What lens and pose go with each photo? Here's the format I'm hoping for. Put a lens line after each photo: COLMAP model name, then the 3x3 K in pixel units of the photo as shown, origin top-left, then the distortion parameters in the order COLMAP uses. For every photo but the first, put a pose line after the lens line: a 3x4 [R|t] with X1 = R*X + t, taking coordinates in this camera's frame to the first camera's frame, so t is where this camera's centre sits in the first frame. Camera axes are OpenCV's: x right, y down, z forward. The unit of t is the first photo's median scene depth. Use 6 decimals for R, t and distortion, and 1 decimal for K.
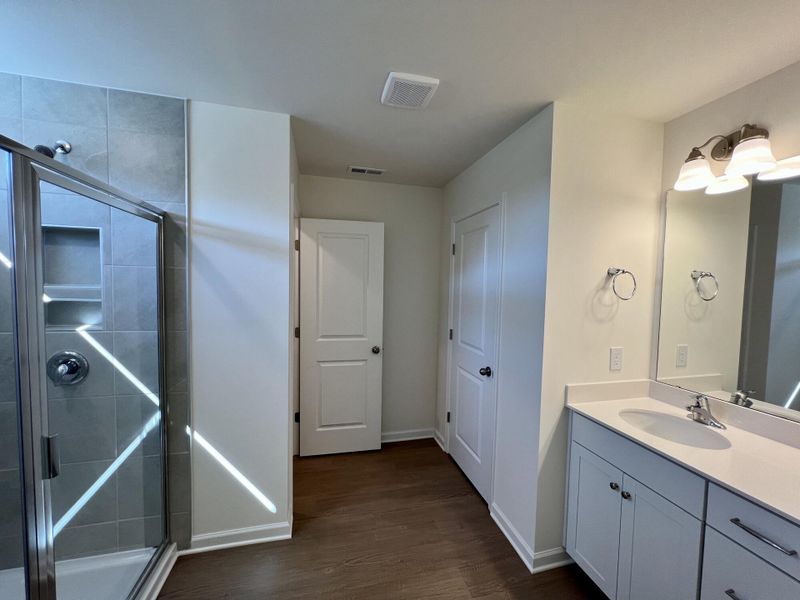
lens RADIAL K [[317.7, 0, 400.7], [0, 317.7, 303.1], [0, 0, 1]] dist [-0.005775, 0.000388]
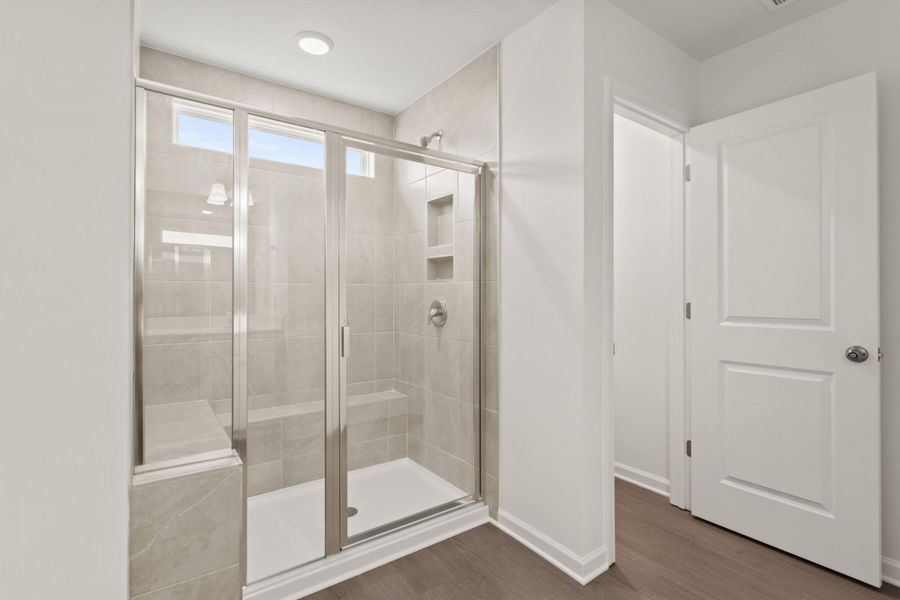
lens RADIAL K [[424.6, 0, 452.1], [0, 424.6, 294.2], [0, 0, 1]] dist [-0.008580, 0.002960]
pose [[0.367408, -0.024181, -0.929746, 0.453659], [-0.041894, 0.998217, -0.042517, 0.187213], [0.929116, 0.054572, 0.365740, 0.409290]]
